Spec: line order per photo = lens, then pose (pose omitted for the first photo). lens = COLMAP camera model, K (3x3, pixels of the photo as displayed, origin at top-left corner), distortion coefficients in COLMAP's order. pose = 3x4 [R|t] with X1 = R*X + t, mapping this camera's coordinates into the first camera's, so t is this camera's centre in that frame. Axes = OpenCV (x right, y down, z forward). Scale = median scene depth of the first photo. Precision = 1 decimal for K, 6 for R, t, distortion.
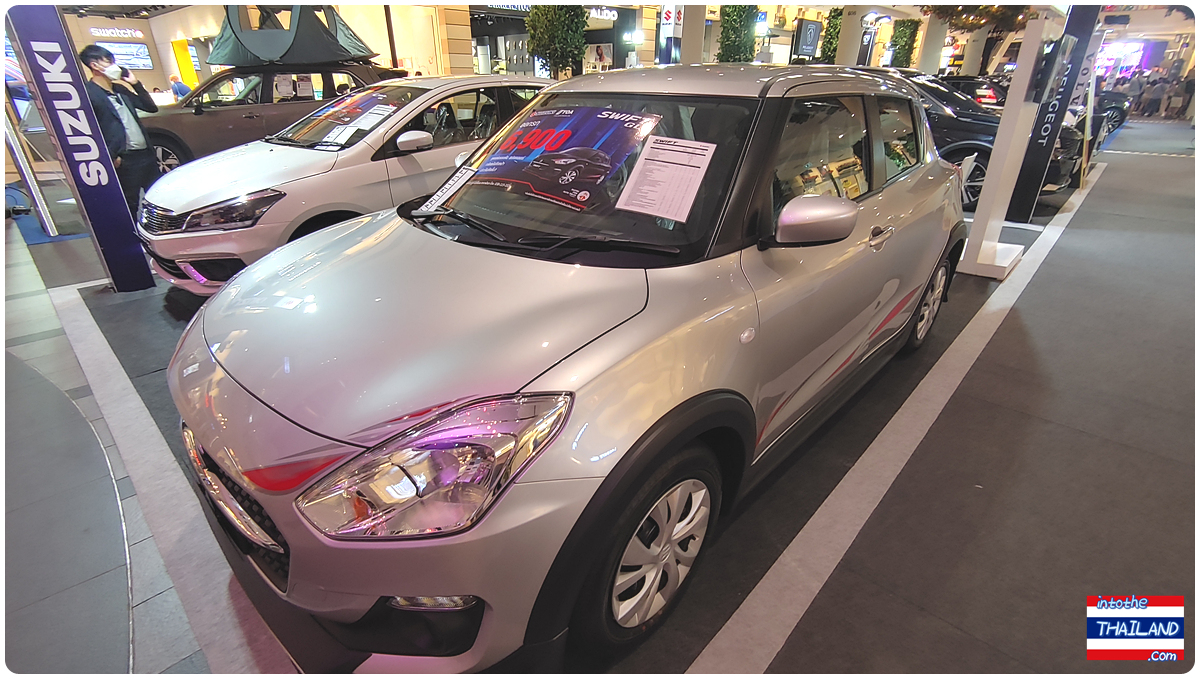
lens RADIAL K [[541.0, 0, 586.7], [0, 541.0, 335.1], [0, 0, 1]] dist [-0.000173, 0.000466]
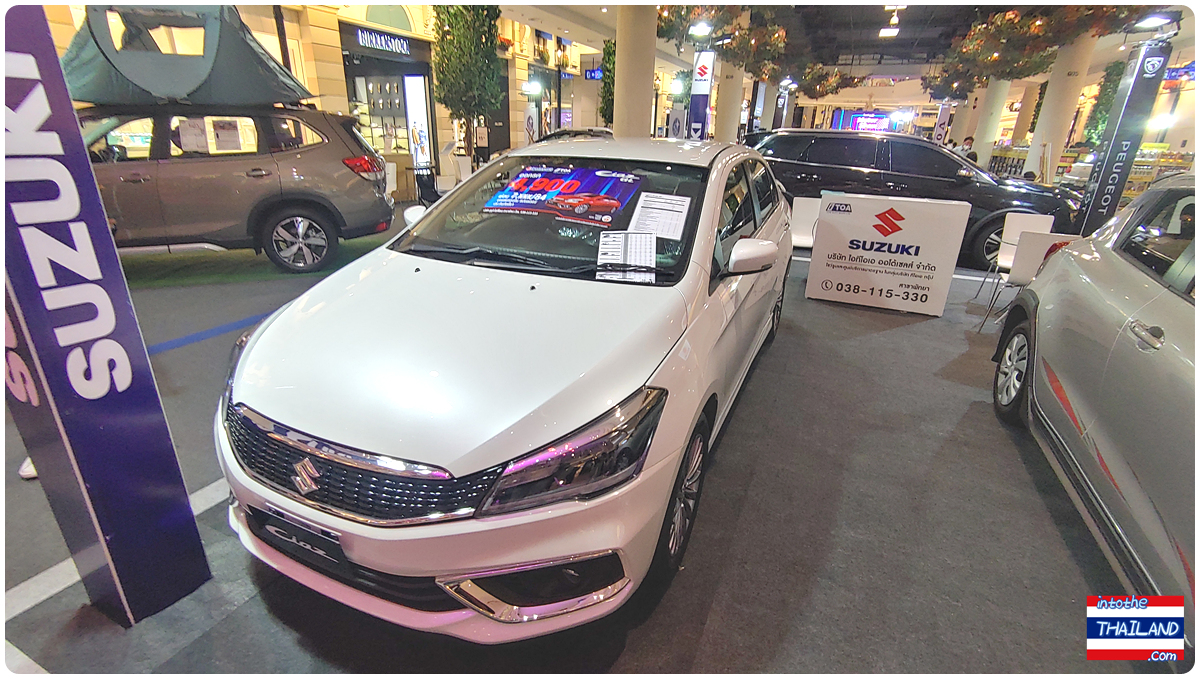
lens RADIAL K [[541.0, 0, 586.7], [0, 541.0, 335.1], [0, 0, 1]] dist [-0.000173, 0.000466]
pose [[0.947584, -0.087103, 0.307404, -0.673438], [0.109326, 0.992439, -0.055793, -0.256320], [-0.300220, 0.086476, 0.949942, 0.490336]]
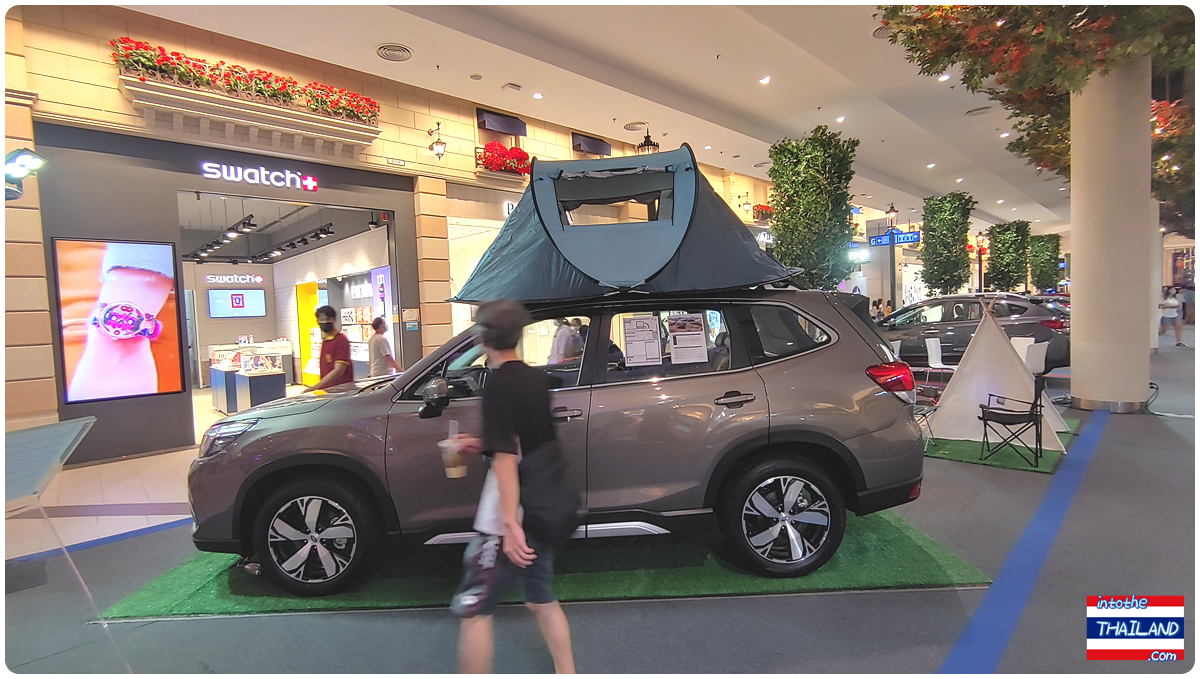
lens RADIAL K [[541.0, 0, 586.7], [0, 541.0, 335.1], [0, 0, 1]] dist [-0.000173, 0.000466]
pose [[0.997490, -0.036856, -0.060454, -1.196707], [0.010923, 0.923716, -0.382921, -0.642624], [0.069956, 0.381300, 0.921801, 1.283676]]
